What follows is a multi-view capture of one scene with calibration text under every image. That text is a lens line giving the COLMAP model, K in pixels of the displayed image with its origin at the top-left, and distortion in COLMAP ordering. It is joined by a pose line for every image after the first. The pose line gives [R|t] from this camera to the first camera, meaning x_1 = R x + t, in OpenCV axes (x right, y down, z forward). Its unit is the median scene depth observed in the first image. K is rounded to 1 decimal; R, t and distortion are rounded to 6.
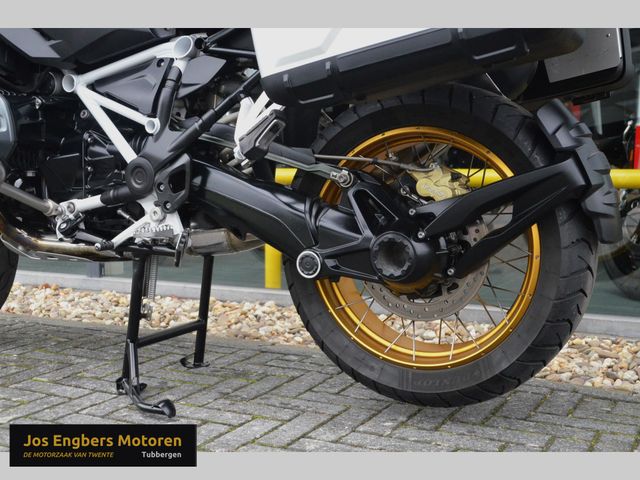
lens RADIAL K [[764.7, 0, 320.0], [0, 764.7, 240.0], [0, 0, 1]] dist [-0.006987, 0.031220]
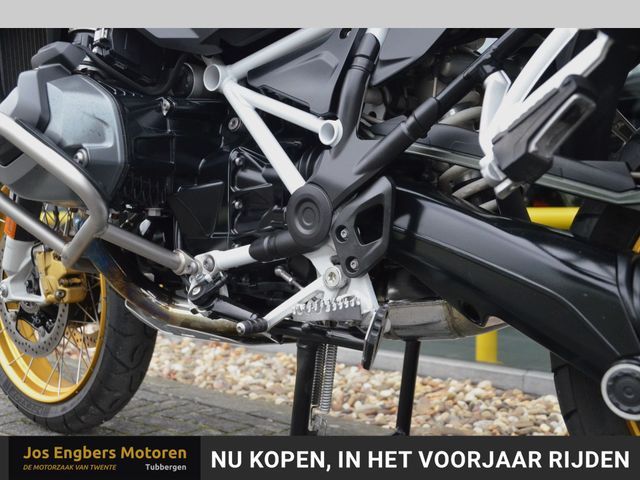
lens RADIAL K [[753.4, 0, 320.0], [0, 753.4, 240.0], [0, 0, 1]] dist [0.081152, 0.013513]
pose [[0.970088, 0.006678, -0.242660, -0.076911], [-0.020245, 0.998365, -0.053462, -0.030220], [0.241906, 0.056775, 0.968637, 0.400243]]
